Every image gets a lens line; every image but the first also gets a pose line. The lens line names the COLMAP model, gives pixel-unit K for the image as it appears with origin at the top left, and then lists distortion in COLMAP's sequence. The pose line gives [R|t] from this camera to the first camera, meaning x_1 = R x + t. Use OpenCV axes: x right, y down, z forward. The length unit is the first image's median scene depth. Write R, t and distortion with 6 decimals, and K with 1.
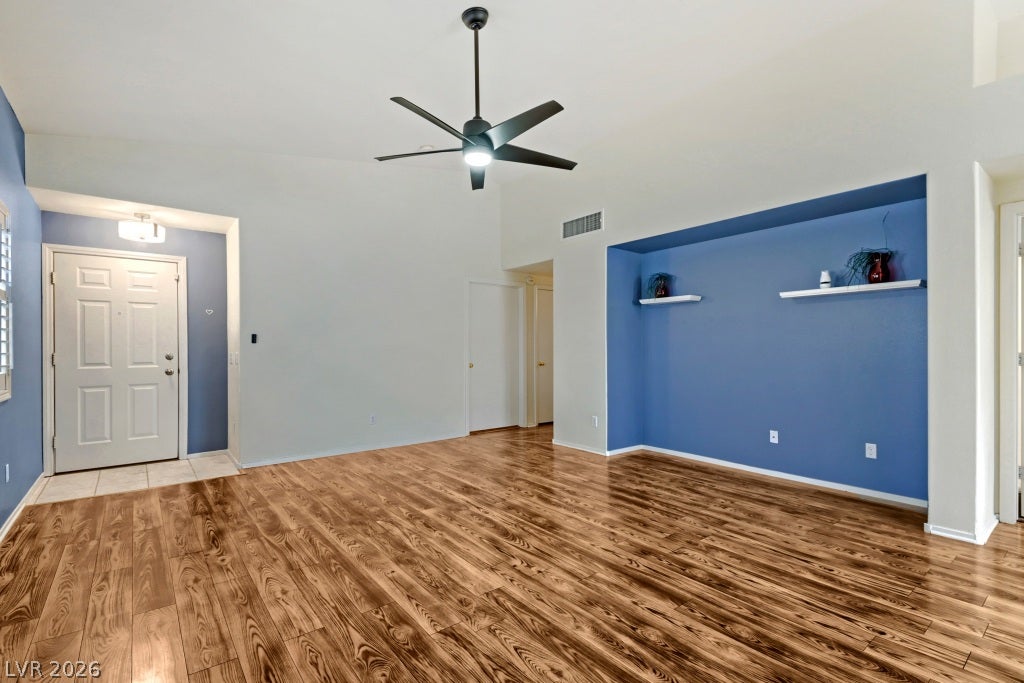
lens RADIAL K [[464.1, 0, 504.8], [0, 464.1, 346.6], [0, 0, 1]] dist [0.056765, -0.037683]
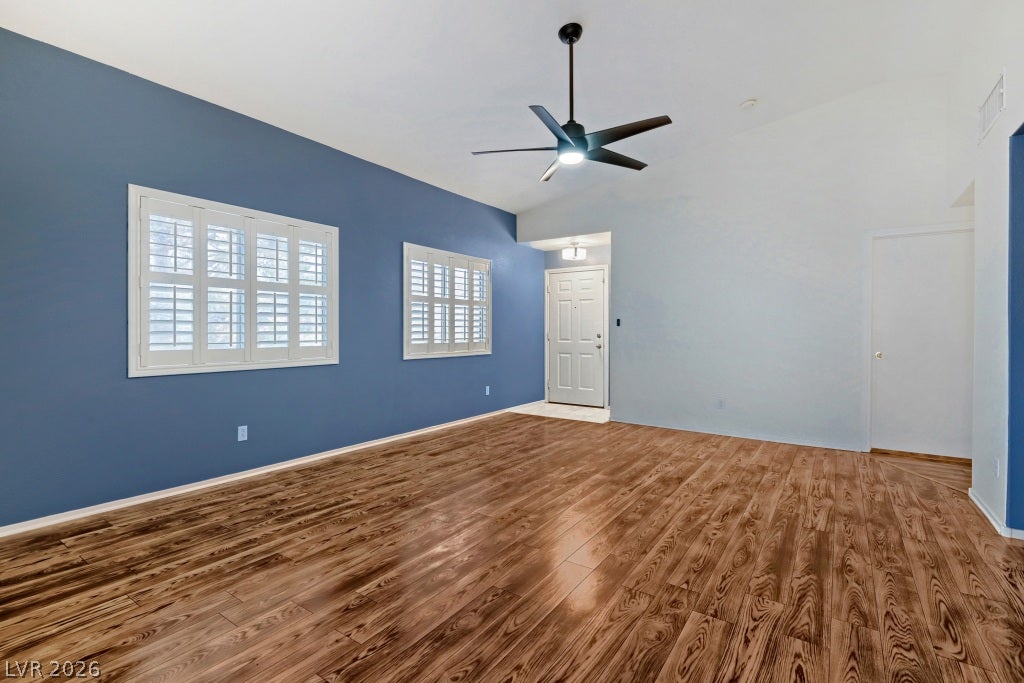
lens RADIAL K [[470.0, 0, 509.5], [0, 470.0, 327.2], [0, 0, 1]] dist [0.029159, -0.027575]
pose [[0.298601, -0.003673, -0.954371, 0.890970], [-0.001966, 0.999988, -0.004464, 0.002764], [0.954376, 0.003209, 0.298590, 0.484155]]
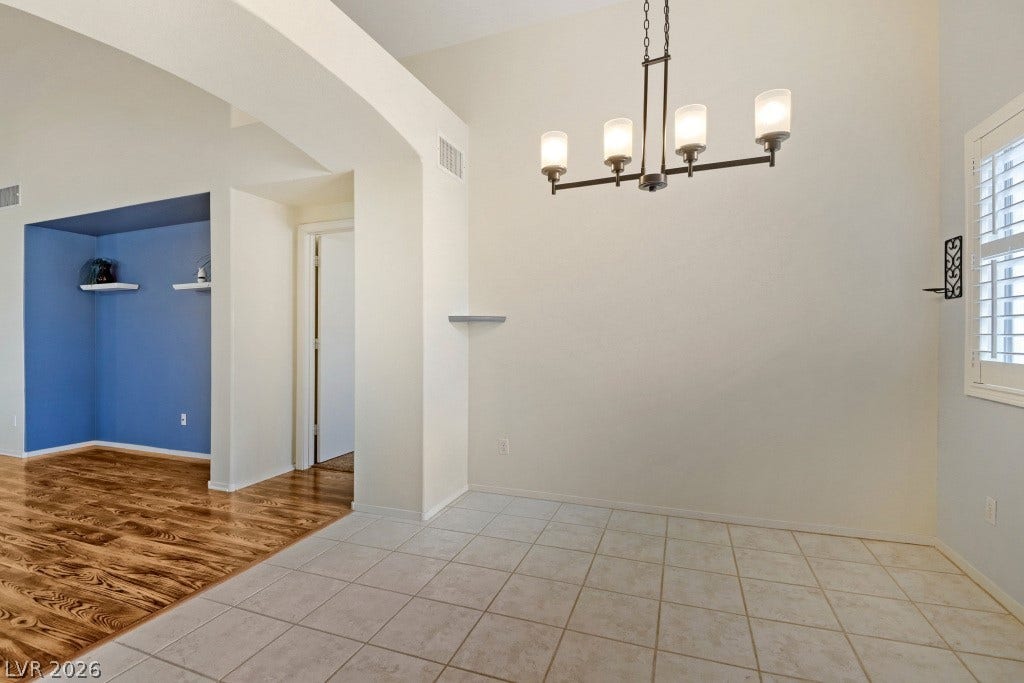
lens RADIAL K [[468.6, 0, 511.1], [0, 468.6, 338.8], [0, 0, 1]] dist [0.037698, -0.027274]
pose [[0.851911, -0.007353, 0.523635, 0.863370], [0.004083, 0.999964, 0.007398, 0.004210], [-0.523671, -0.004165, 0.851911, -0.413790]]
